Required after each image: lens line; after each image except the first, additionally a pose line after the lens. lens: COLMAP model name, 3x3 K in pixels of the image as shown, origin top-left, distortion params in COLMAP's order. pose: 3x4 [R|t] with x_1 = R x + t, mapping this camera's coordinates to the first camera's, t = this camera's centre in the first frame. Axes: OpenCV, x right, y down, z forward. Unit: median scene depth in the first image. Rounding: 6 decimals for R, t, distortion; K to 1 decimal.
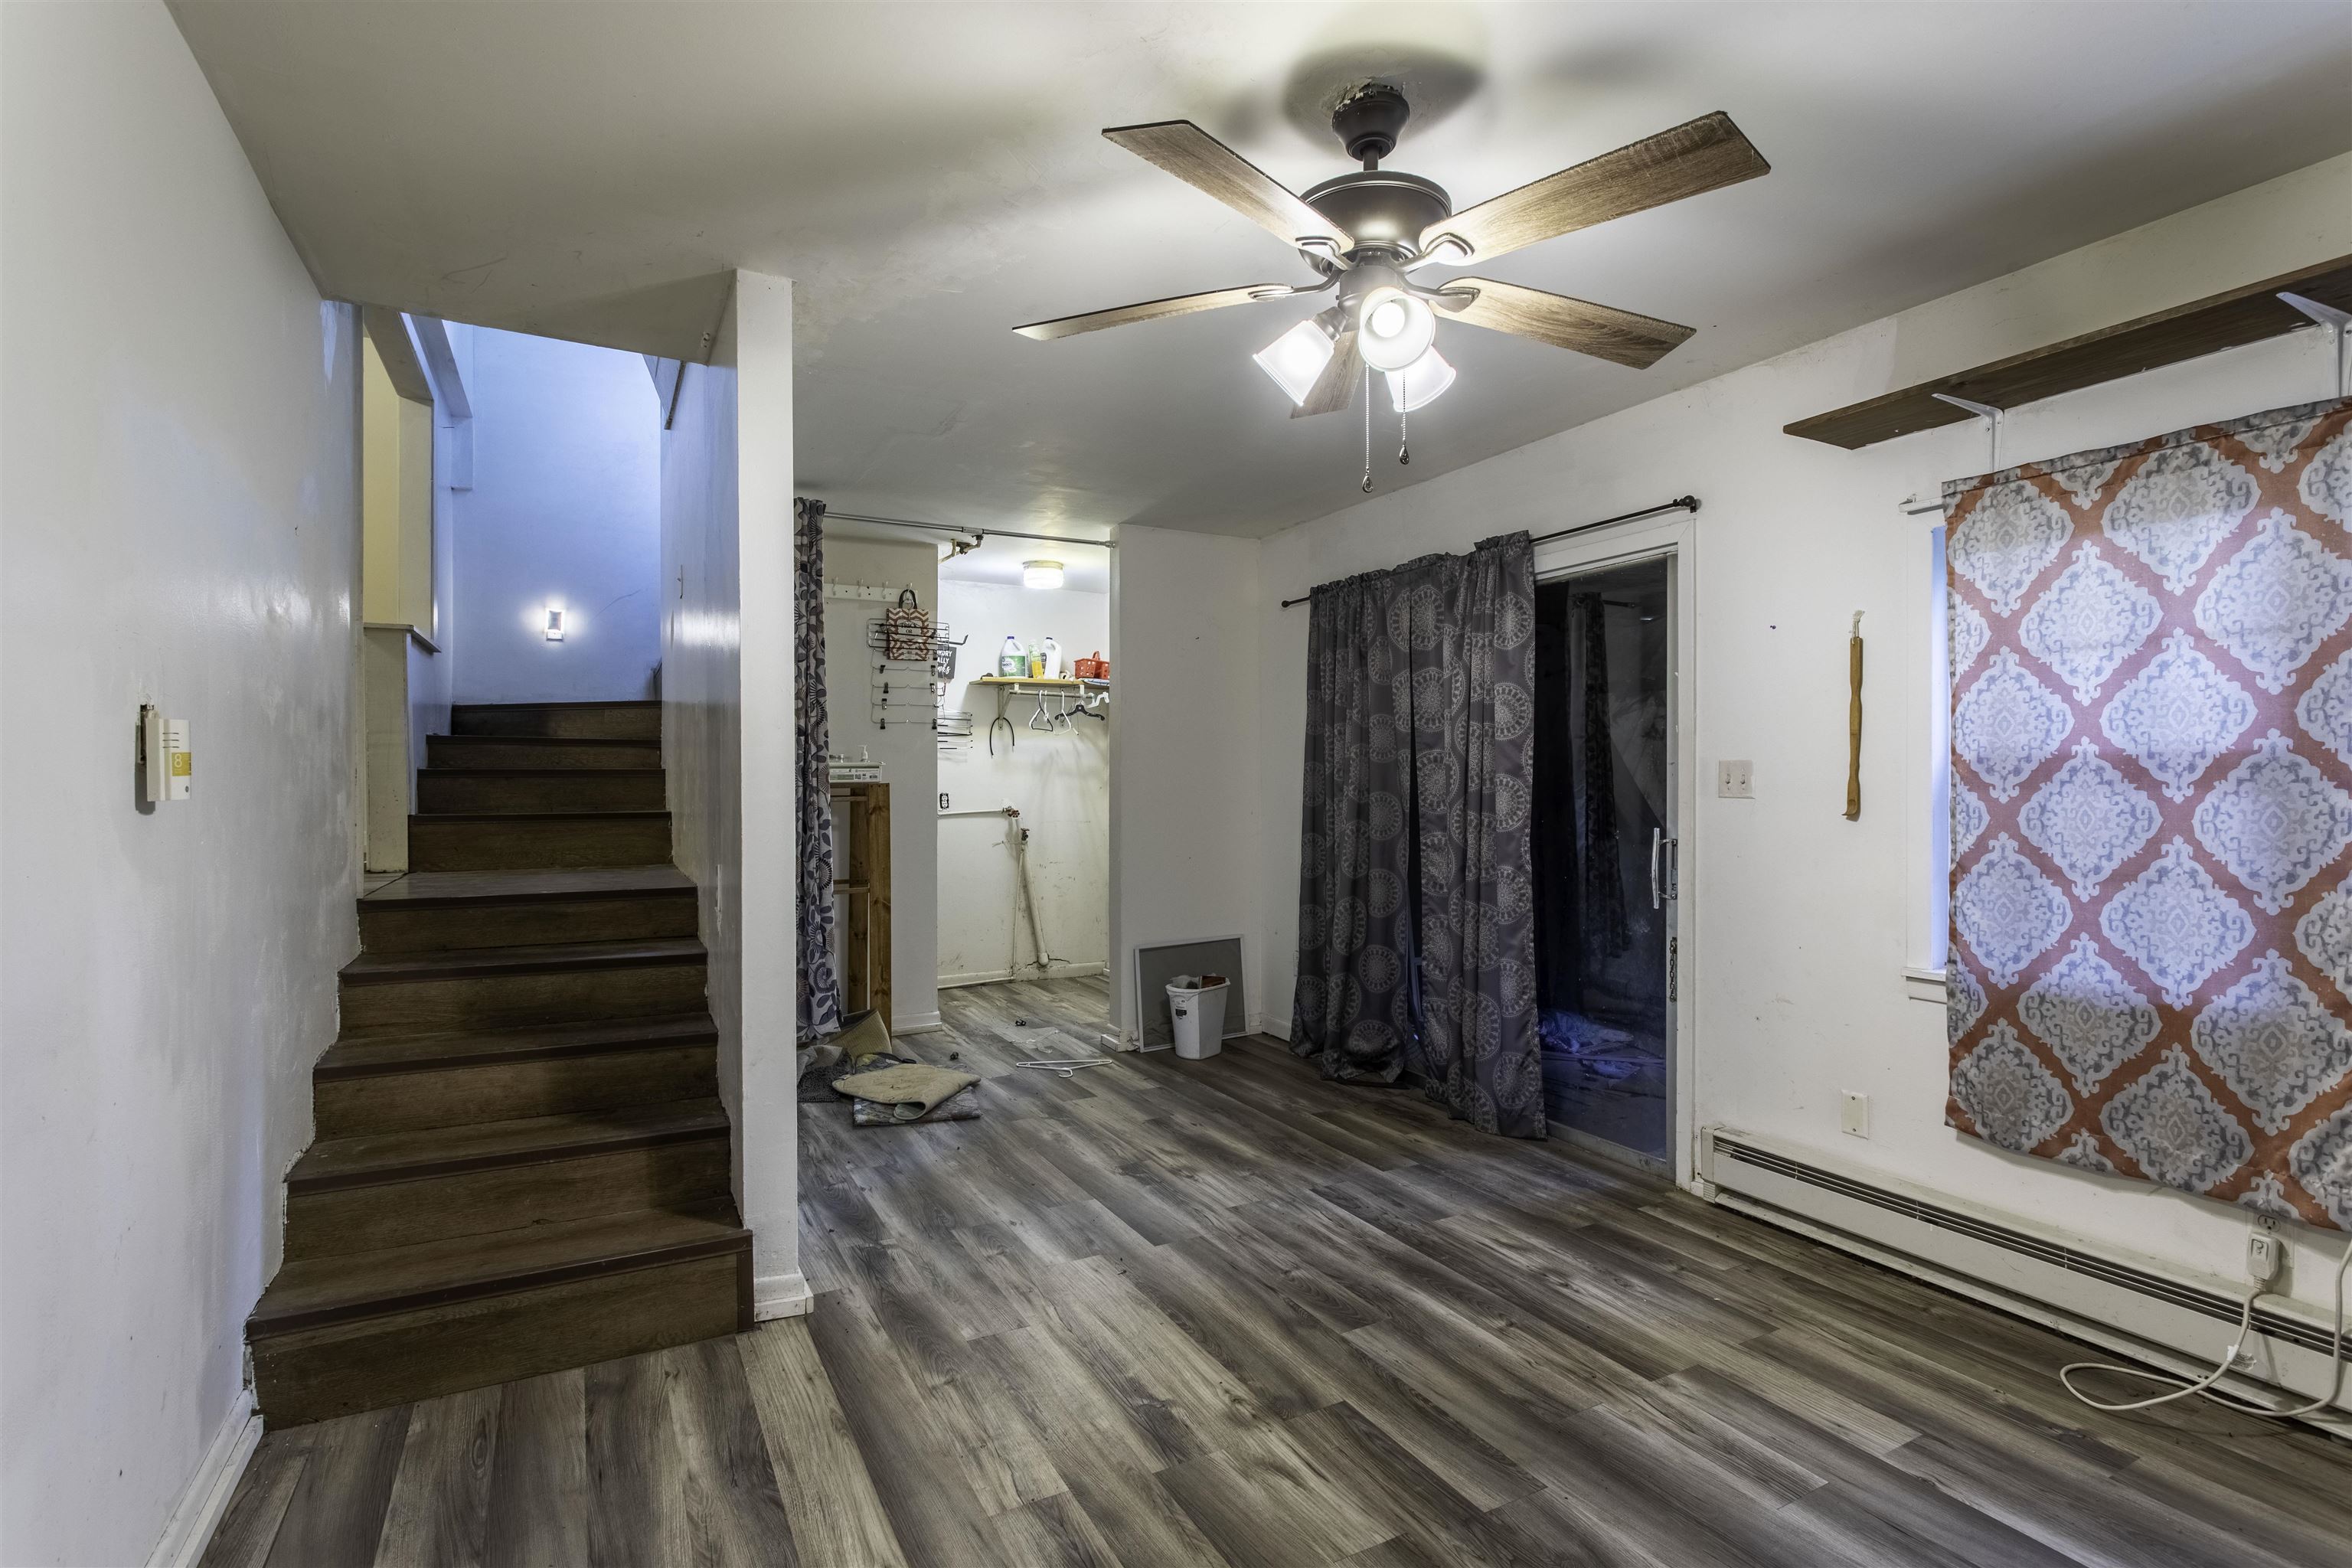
lens RADIAL K [[1143.9, 0, 1176.6], [0, 1143.9, 776.4], [0, 0, 1]] dist [0.006525, 0.004094]
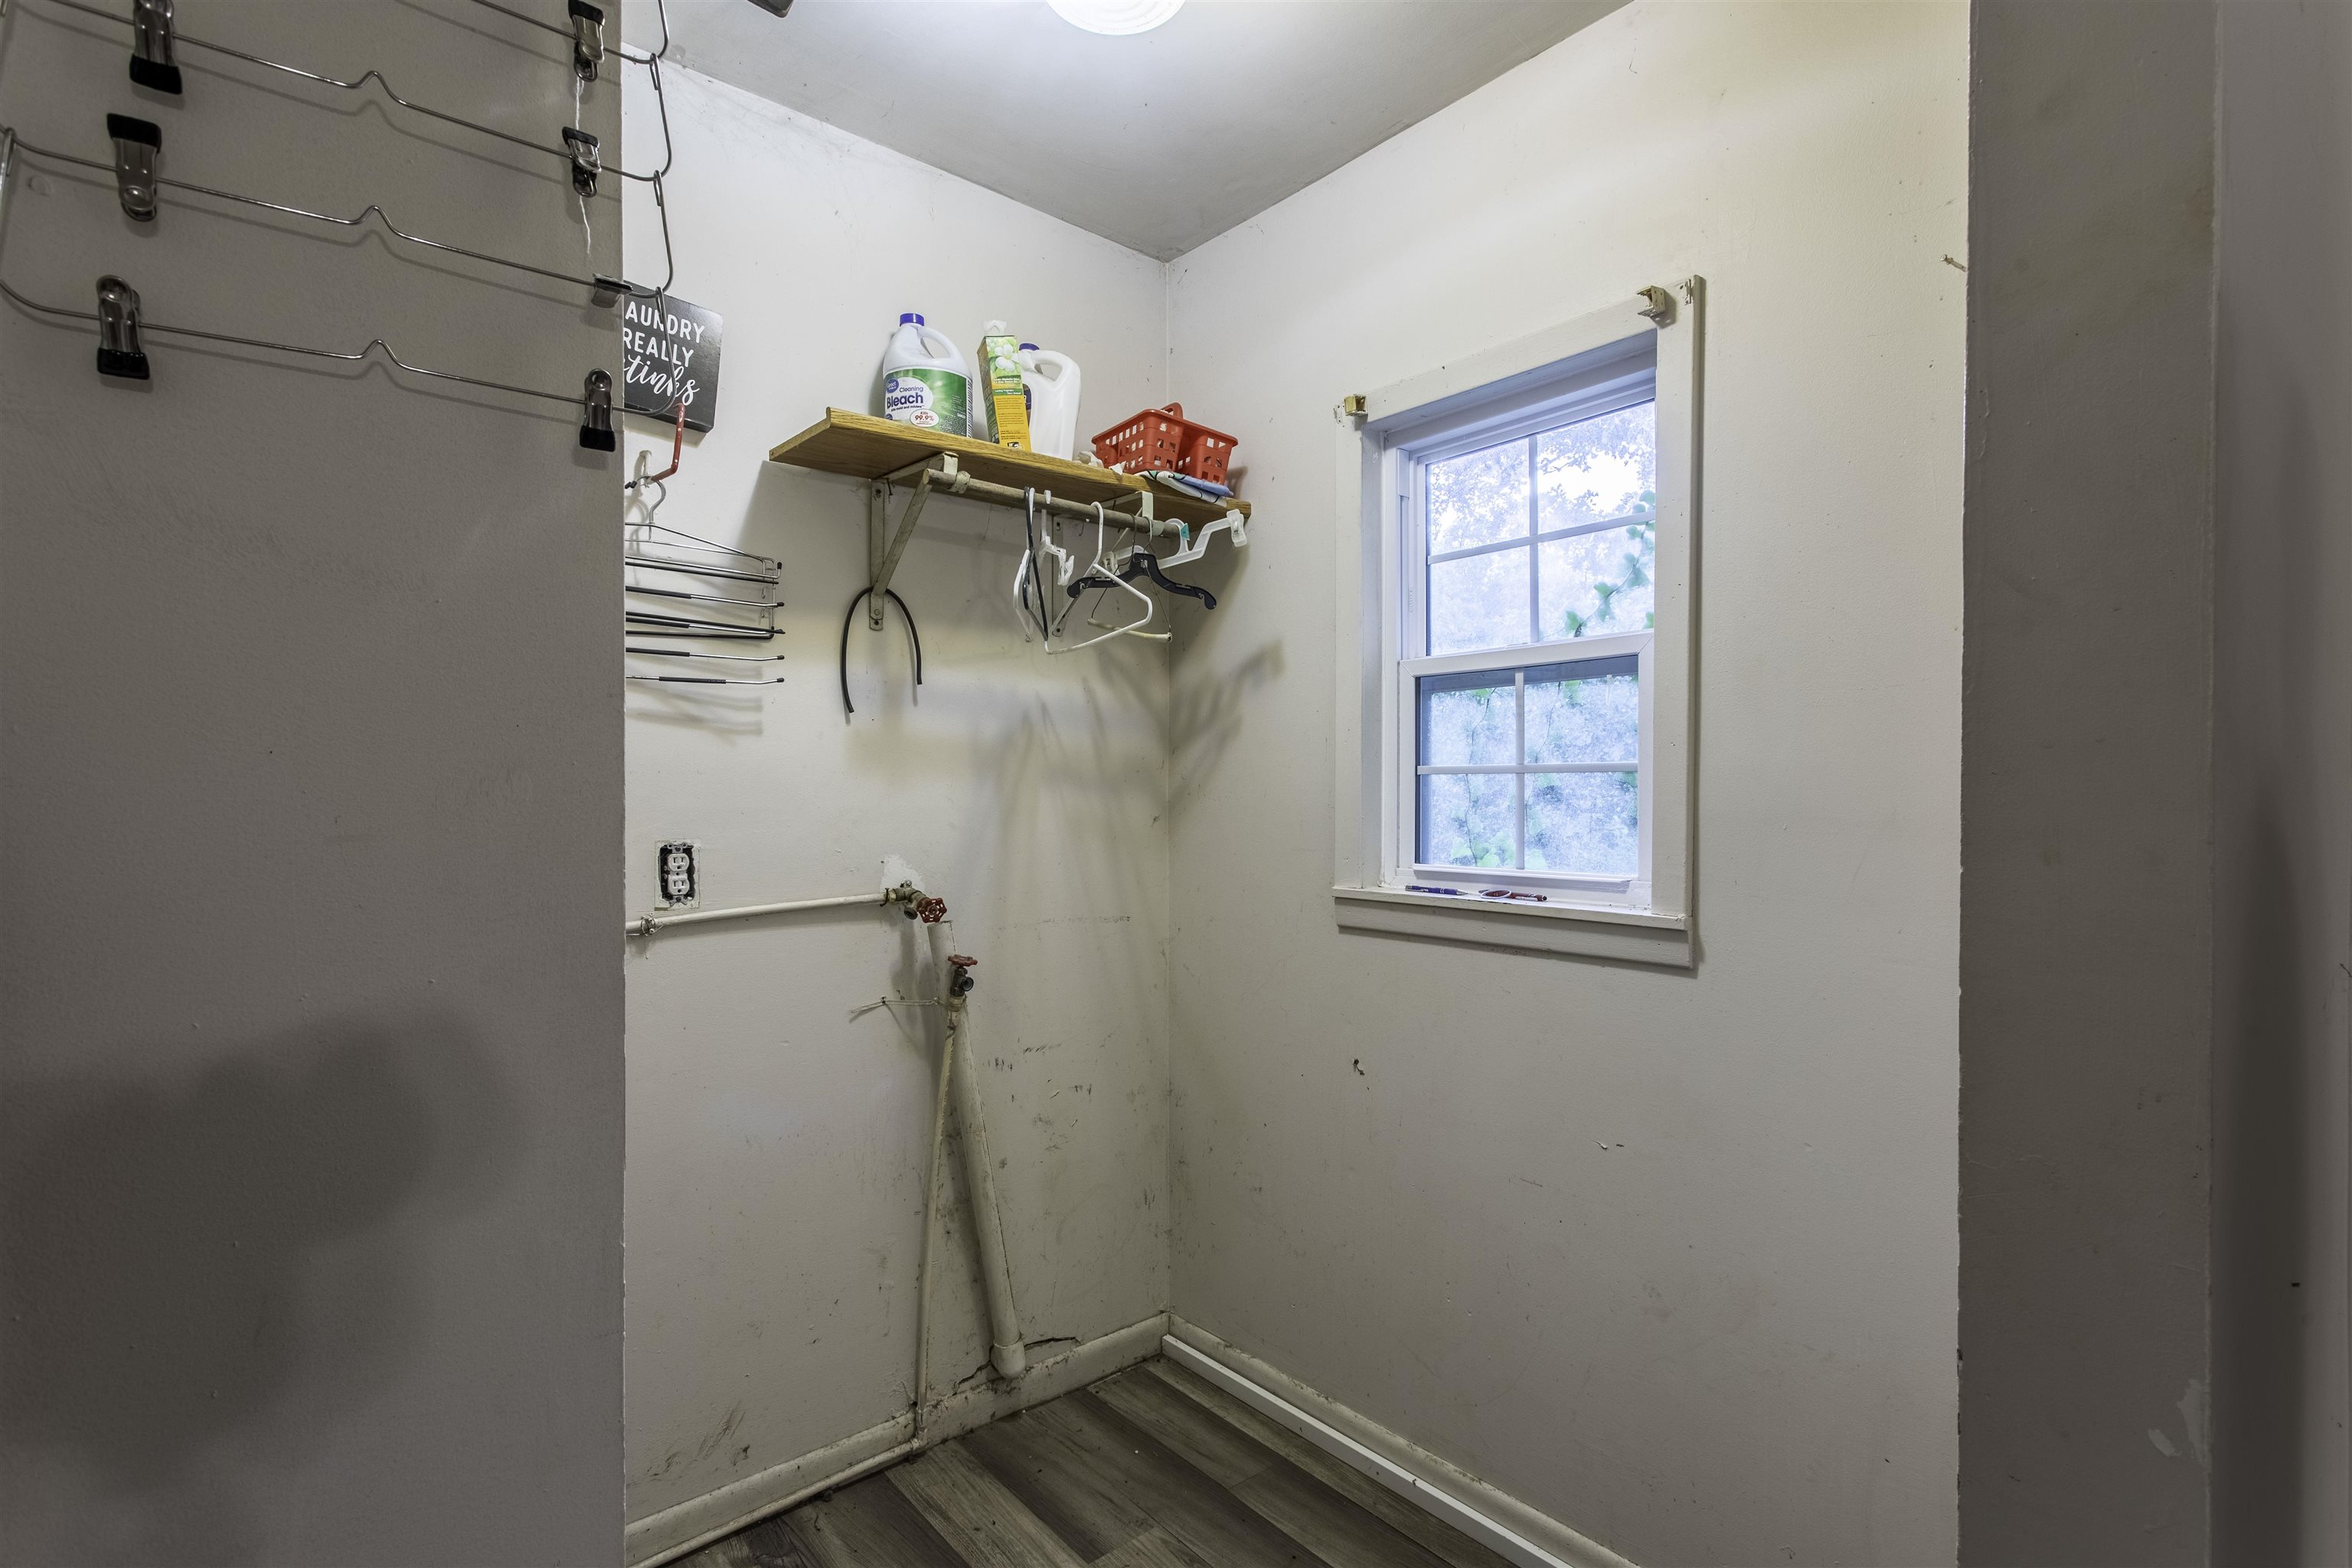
lens RADIAL K [[1143.9, 0, 1174.3], [0, 1143.9, 798.5], [0, 0, 1]] dist [0.006525, 0.004094]
pose [[0.977599, -0.005216, 0.210413, -0.139996], [0.004046, 0.999974, 0.005990, 0.002096], [-0.210439, -0.005005, 0.977594, 0.687747]]
